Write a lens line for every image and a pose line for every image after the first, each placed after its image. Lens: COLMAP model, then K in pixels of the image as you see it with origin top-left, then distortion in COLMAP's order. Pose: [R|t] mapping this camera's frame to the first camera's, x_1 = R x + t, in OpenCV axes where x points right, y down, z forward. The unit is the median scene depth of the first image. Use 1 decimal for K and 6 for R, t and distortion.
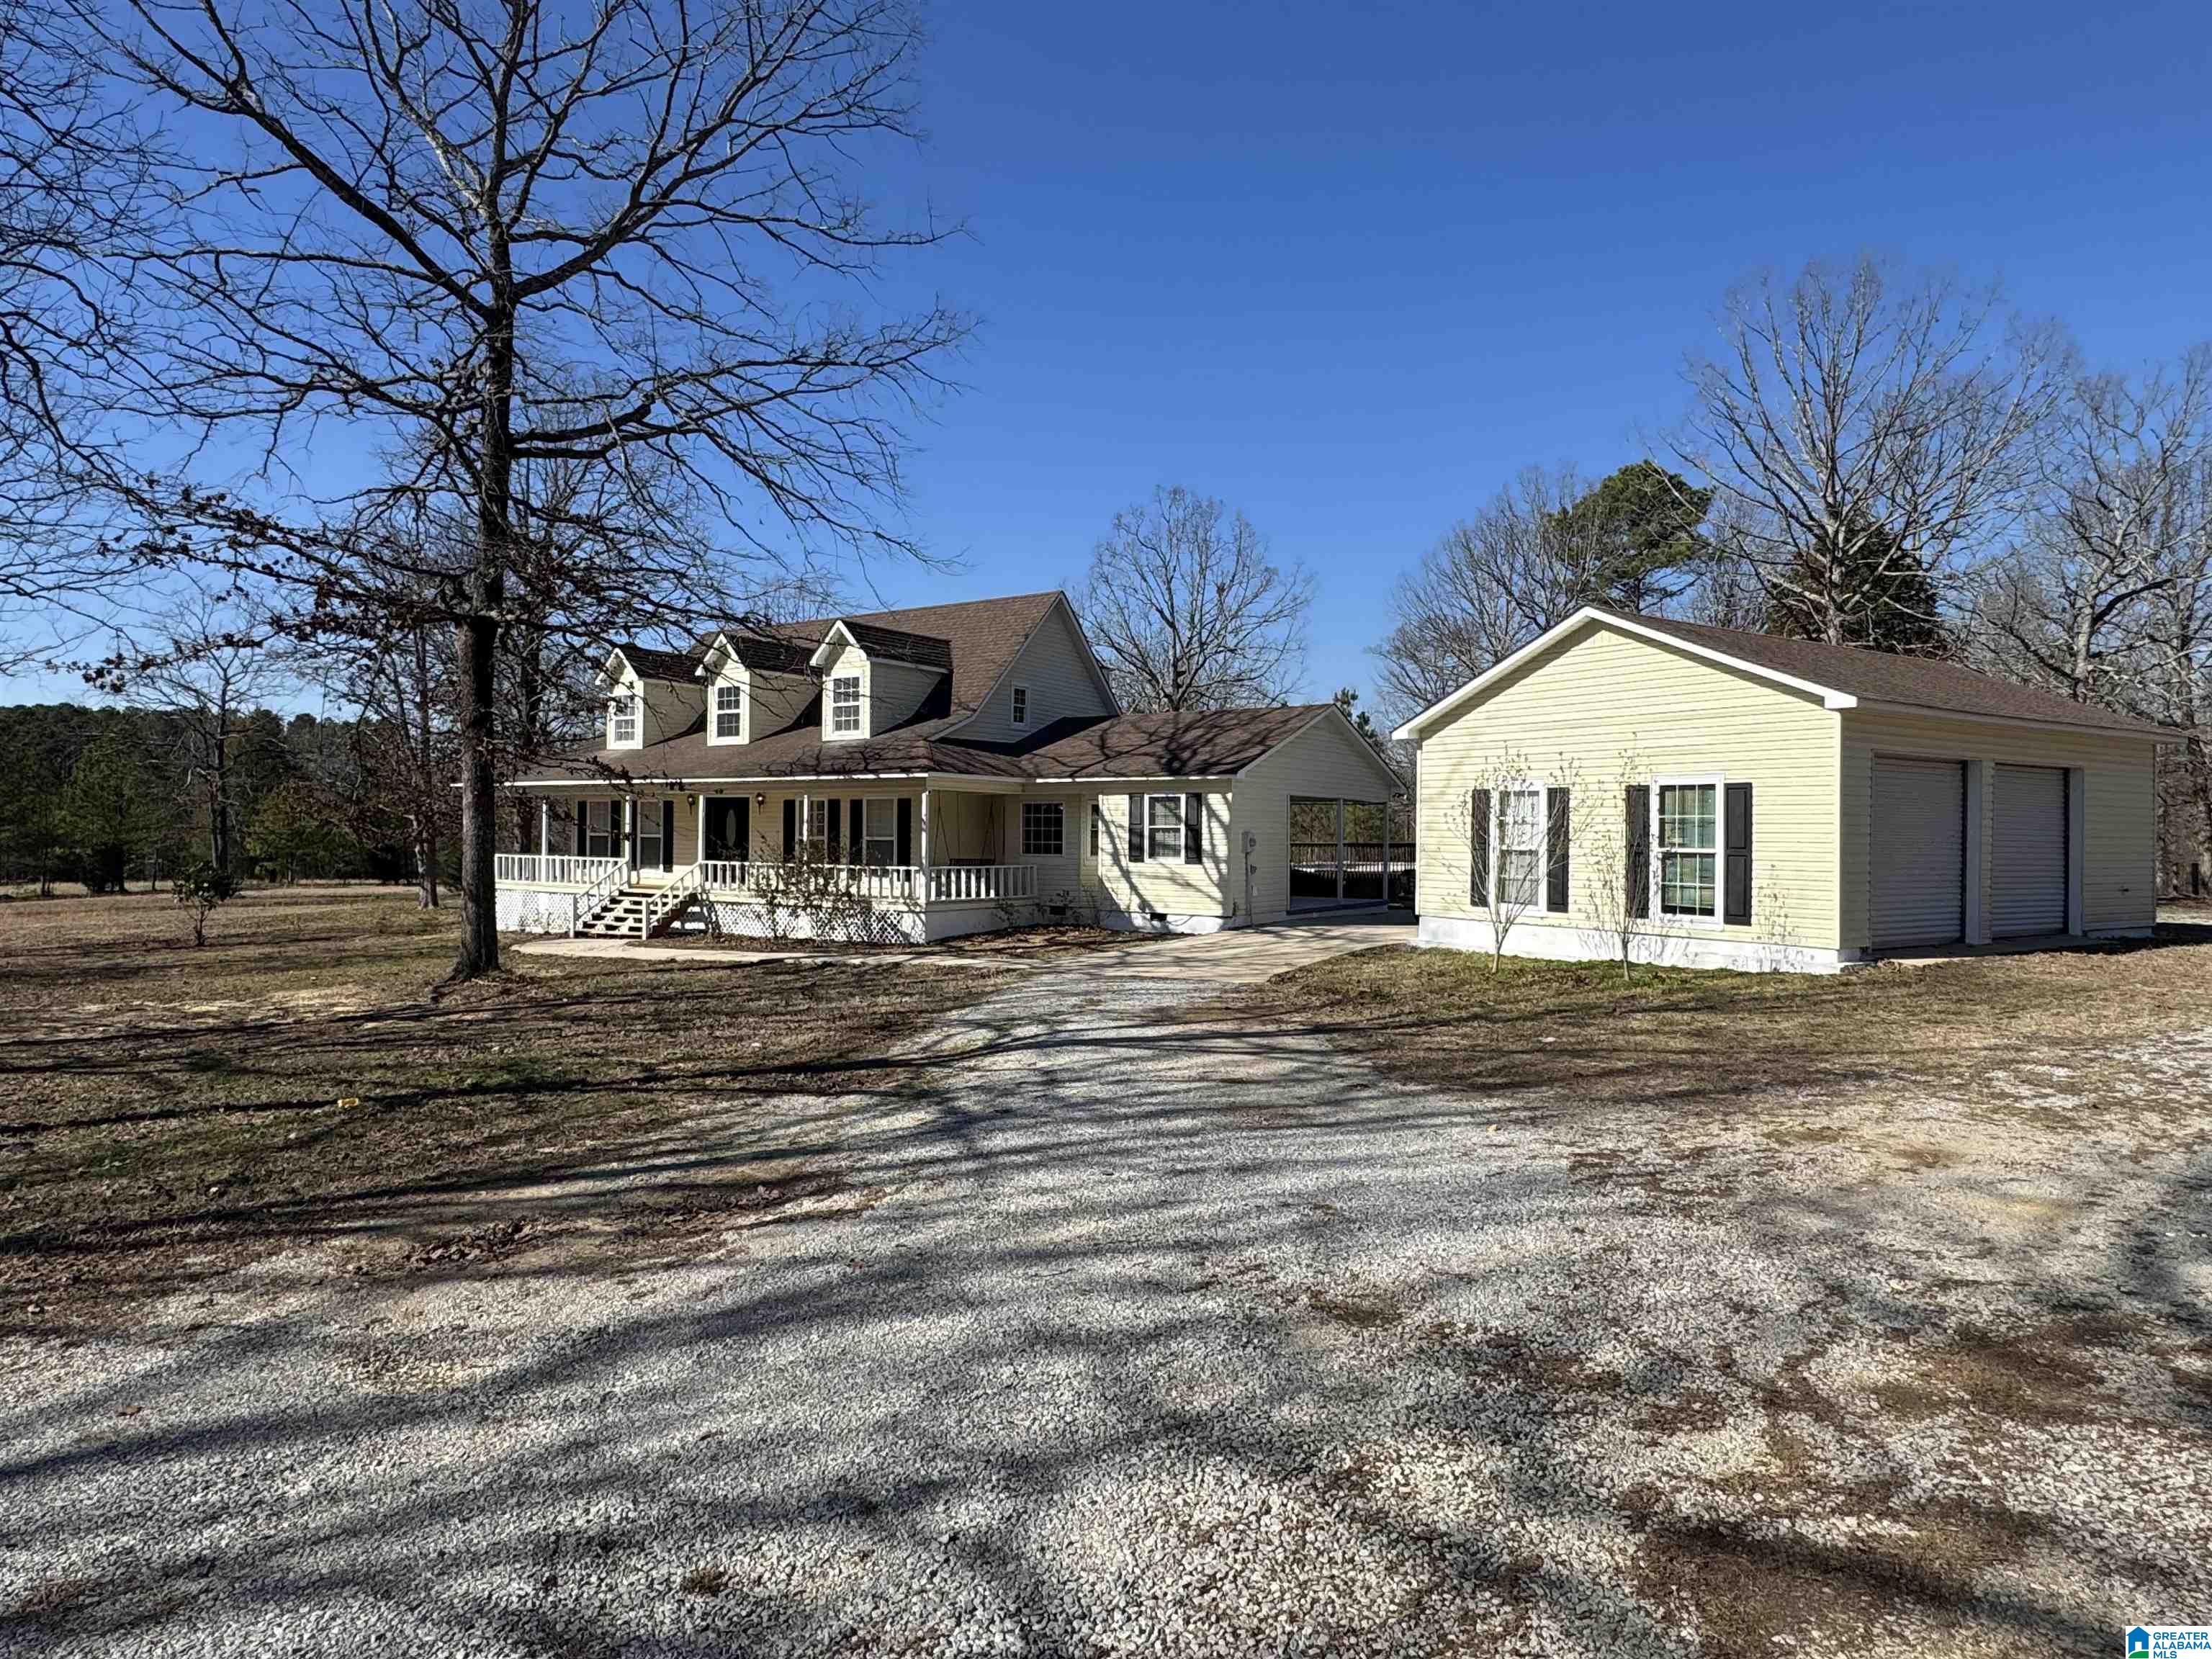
lens RADIAL K [[1301.2, 0, 1107.3], [0, 1301.2, 823.6], [0, 0, 1]] dist [-0.005244, 0.001835]
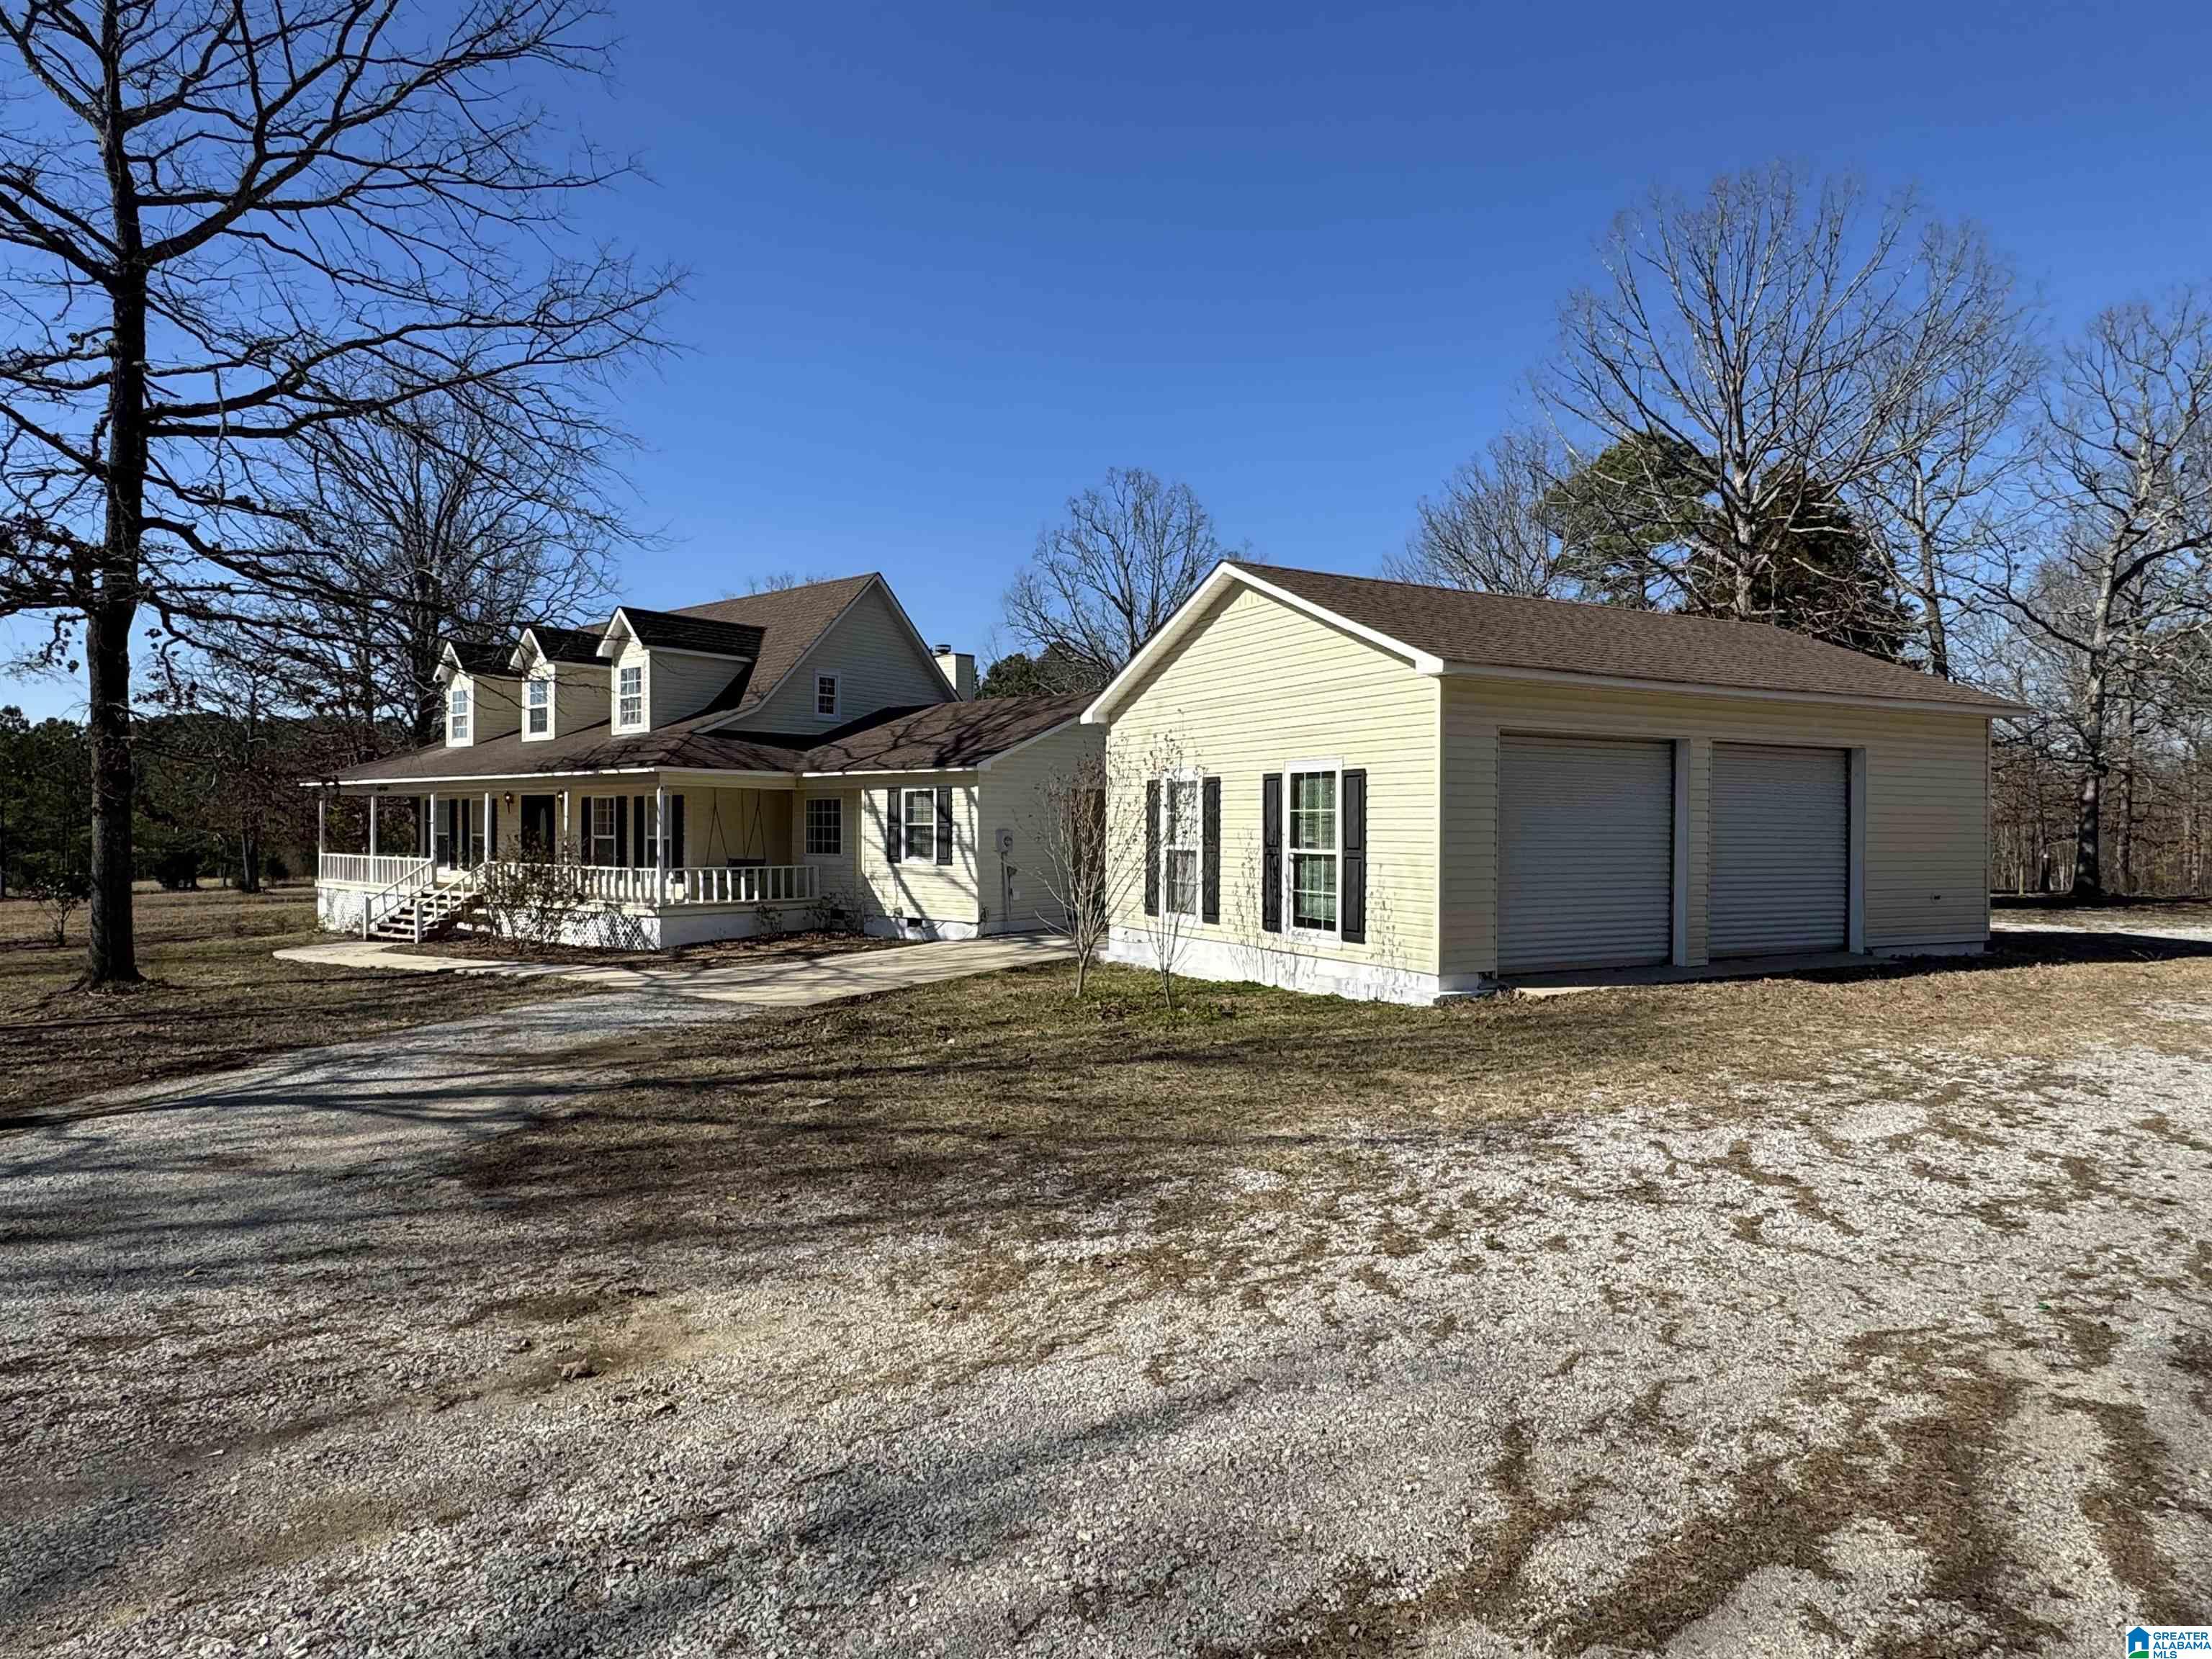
lens RADIAL K [[1278.6, 0, 1106.0], [0, 1278.6, 829.5], [0, 0, 1]] dist [-0.004426, 0.001080]
pose [[0.995565, -0.003978, -0.093996, 0.256895], [0.004753, 0.999957, 0.008023, -0.000326], [0.093960, -0.008435, 0.995540, 0.116561]]
